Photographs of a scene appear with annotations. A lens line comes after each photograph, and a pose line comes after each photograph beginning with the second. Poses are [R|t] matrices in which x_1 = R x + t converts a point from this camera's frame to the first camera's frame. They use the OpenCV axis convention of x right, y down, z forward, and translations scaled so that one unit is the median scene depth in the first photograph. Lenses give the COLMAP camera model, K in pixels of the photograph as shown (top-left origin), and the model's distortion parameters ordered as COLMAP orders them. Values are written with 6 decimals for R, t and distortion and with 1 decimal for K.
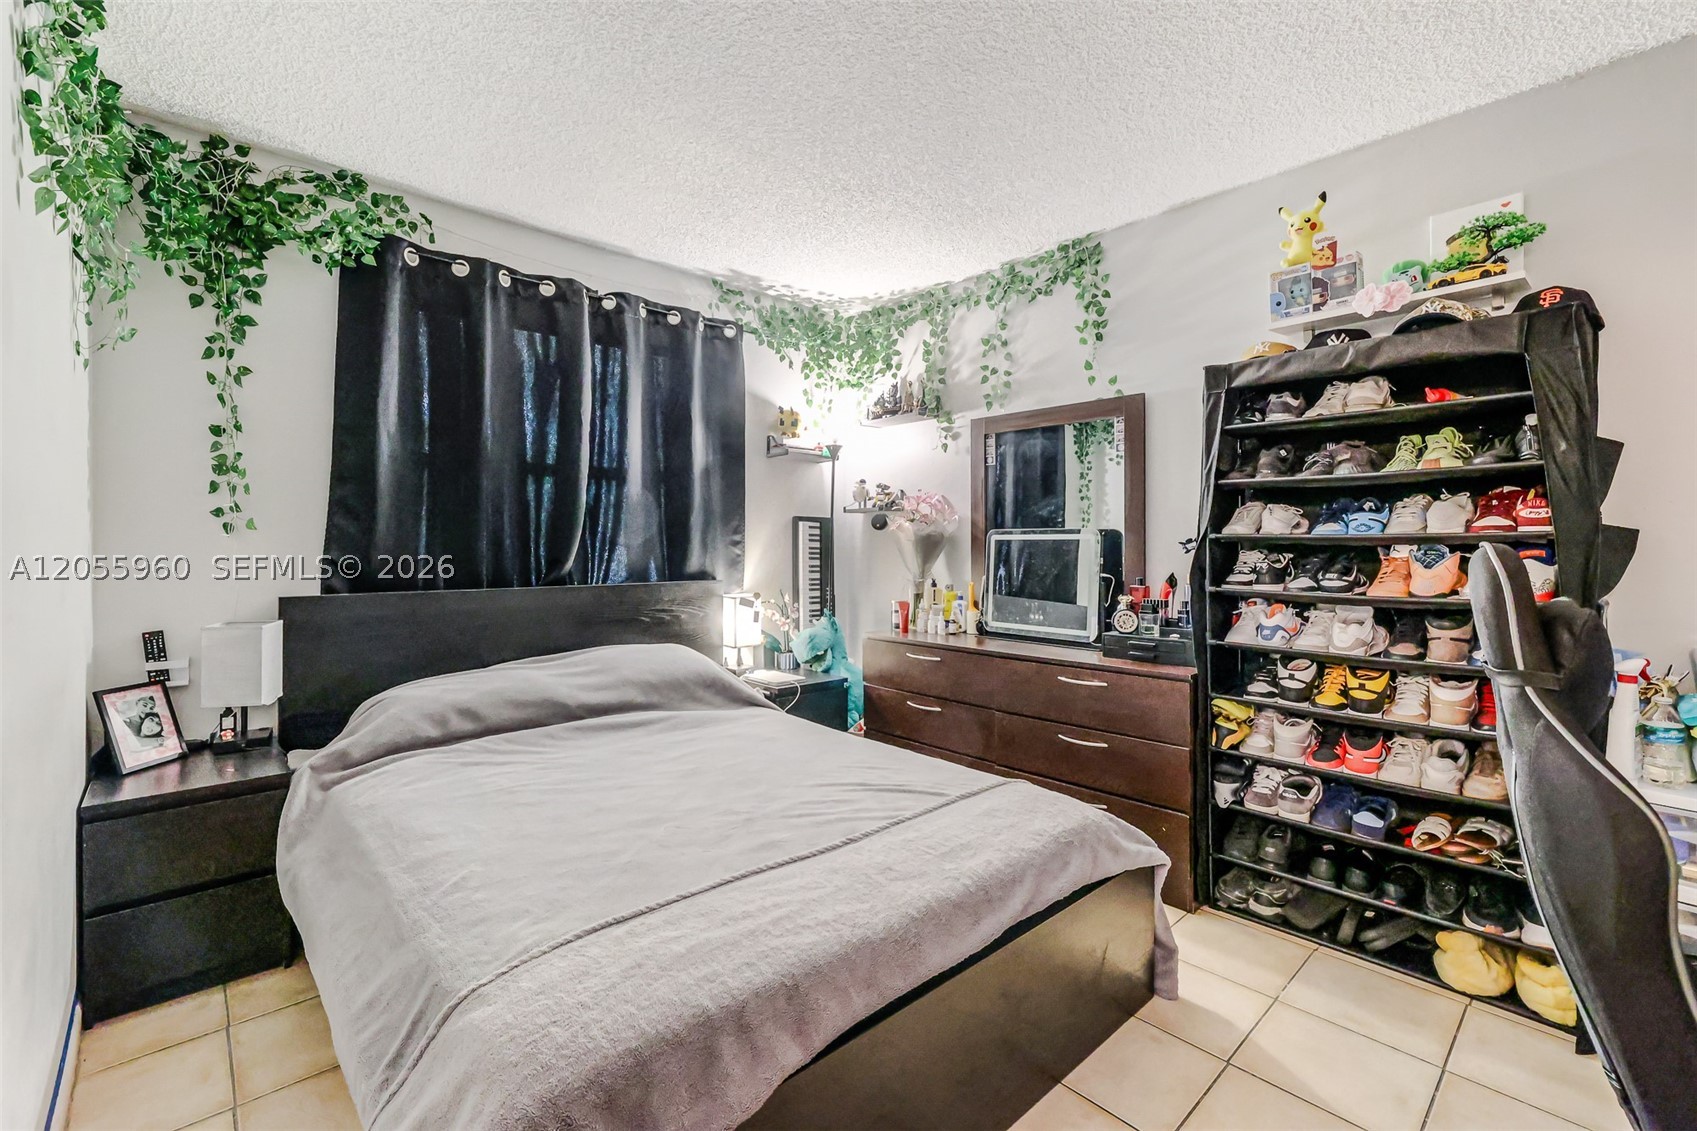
lens RADIAL K [[721.9, 0, 840.2], [0, 721.9, 555.6], [0, 0, 1]] dist [0.000146, -0.000602]
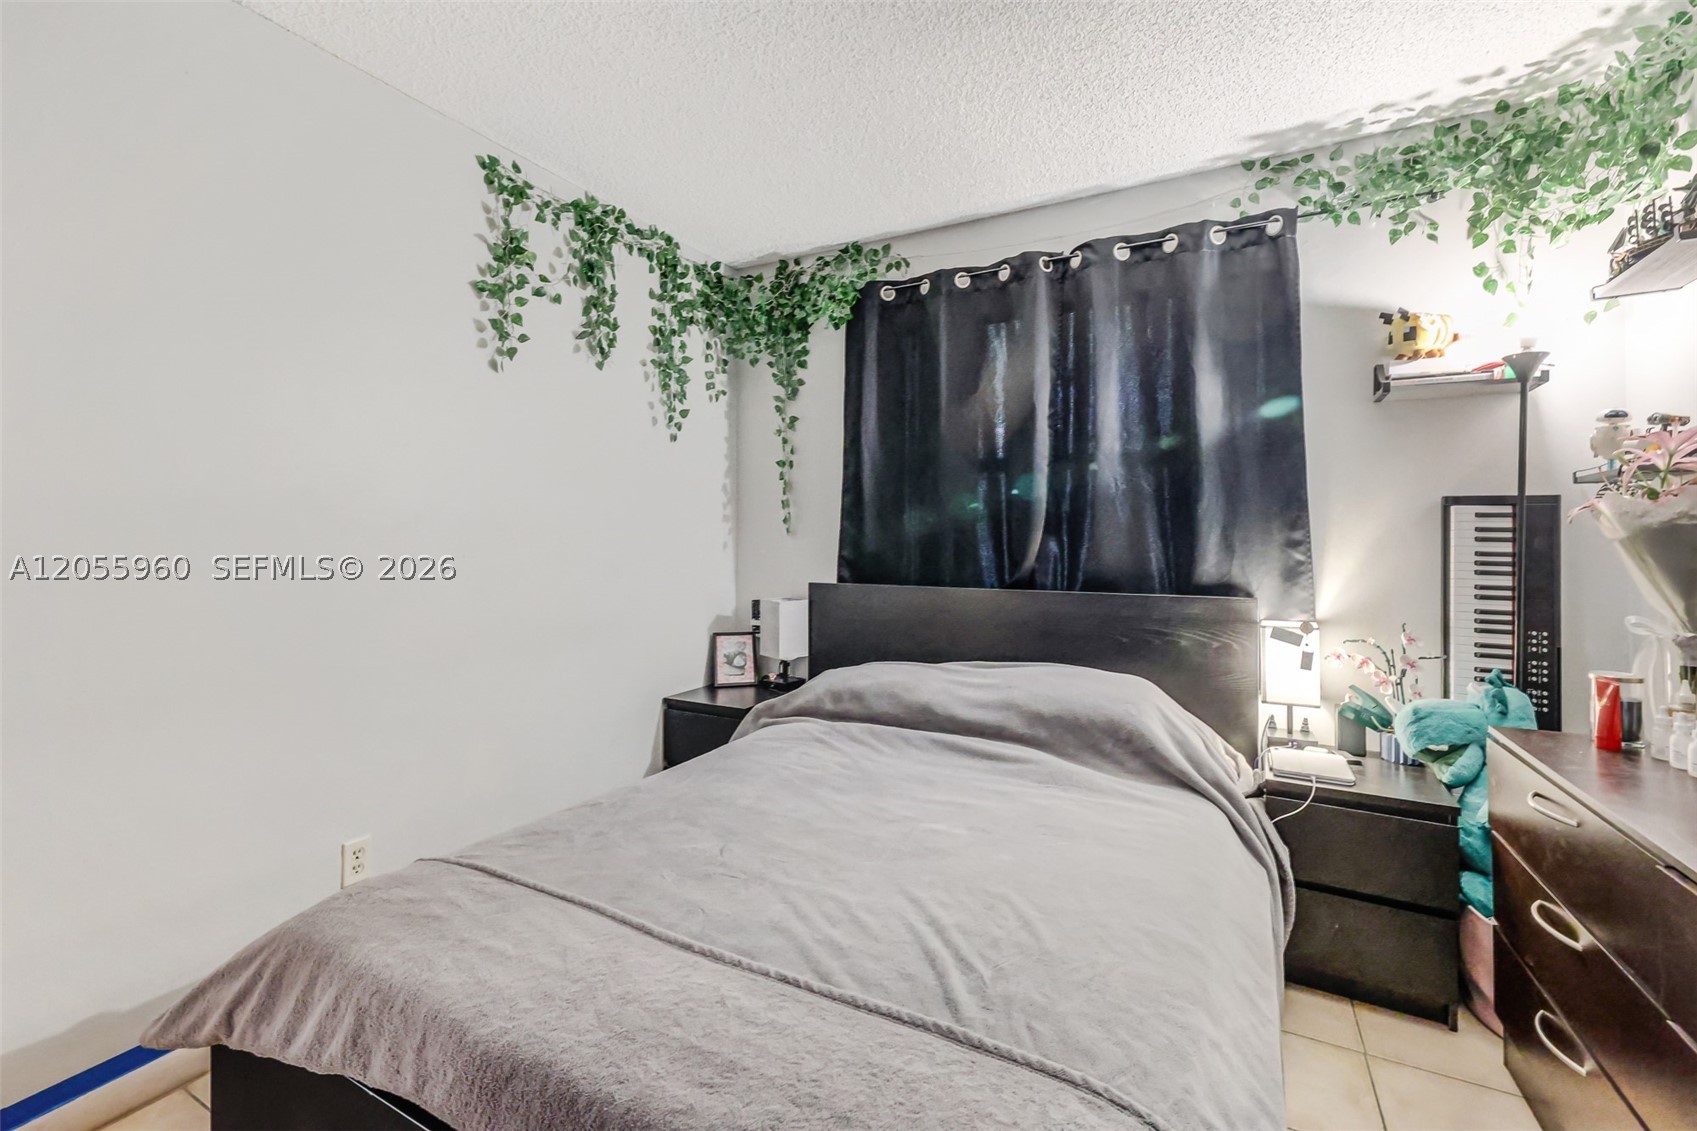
lens RADIAL K [[721.9, 0, 831.8], [0, 721.9, 541.1], [0, 0, 1]] dist [0.000146, -0.000602]
pose [[0.331106, 0.000228, -0.943593, 0.478243], [-0.018874, 0.999802, -0.006381, -0.011015], [0.943405, 0.019922, 0.331045, 0.563617]]
